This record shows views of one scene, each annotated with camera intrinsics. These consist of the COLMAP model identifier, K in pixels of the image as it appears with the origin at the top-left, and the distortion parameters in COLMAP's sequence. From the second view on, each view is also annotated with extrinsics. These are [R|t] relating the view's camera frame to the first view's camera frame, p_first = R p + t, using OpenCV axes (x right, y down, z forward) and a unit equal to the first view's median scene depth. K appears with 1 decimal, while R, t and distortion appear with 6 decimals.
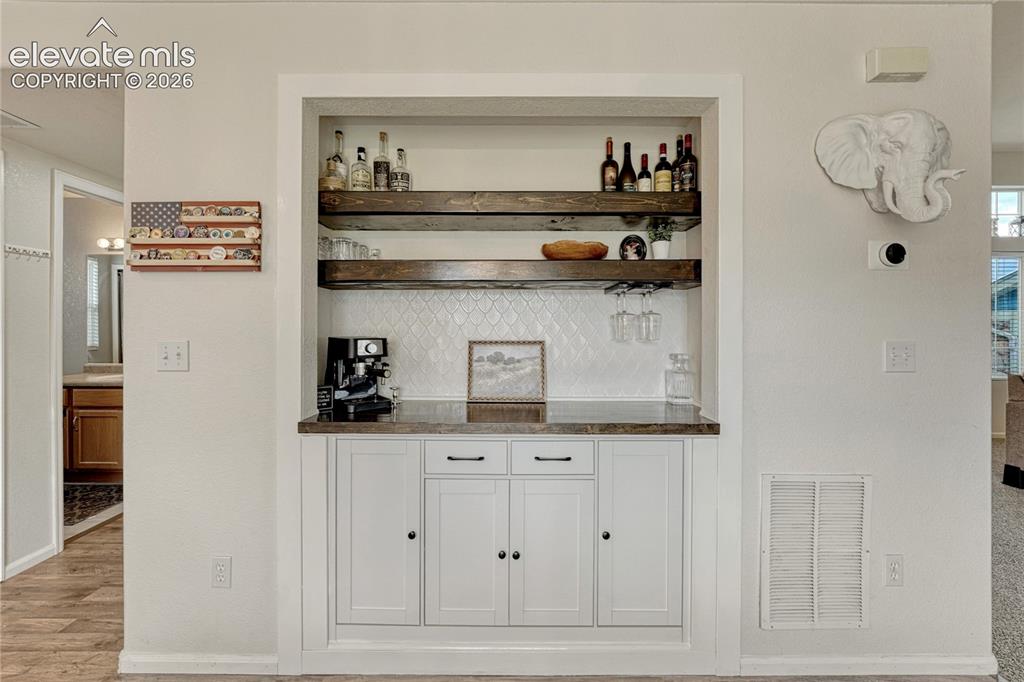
lens RADIAL K [[428.2, 0, 501.7], [0, 428.2, 337.7], [0, 0, 1]] dist [-0.001238, -0.000219]
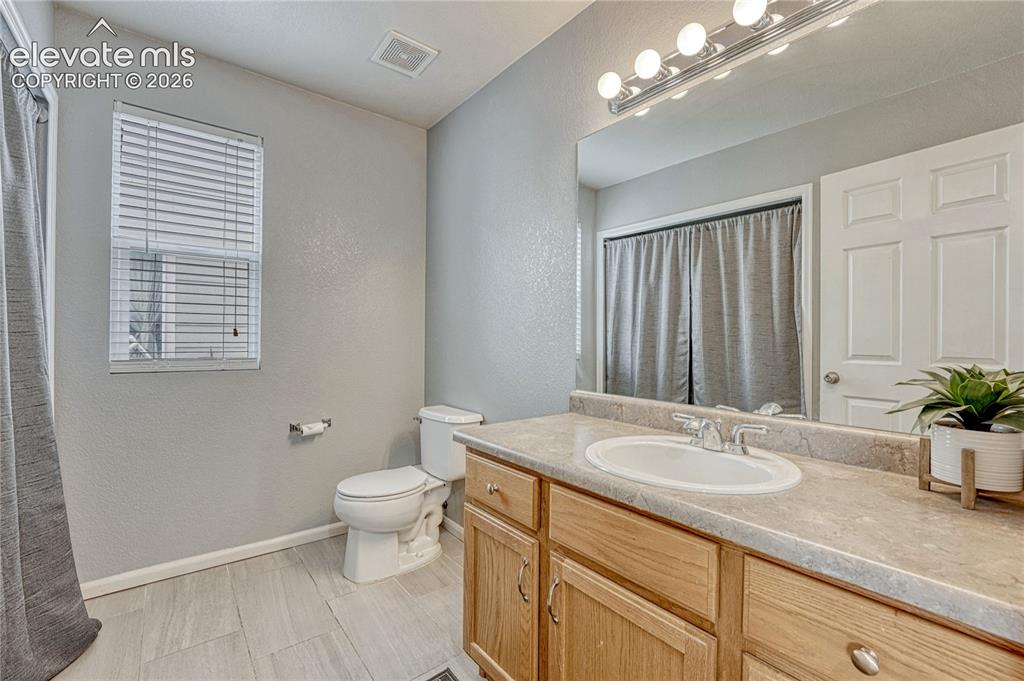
lens RADIAL K [[440.2, 0, 510.1], [0, 440.2, 334.0], [0, 0, 1]] dist [-0.012272, 0.000056]
pose [[0.623949, -0.000741, -0.781465, -0.640504], [-0.009697, 0.999915, -0.008690, 0.002827], [0.781405, 0.012999, 0.623889, 0.645366]]
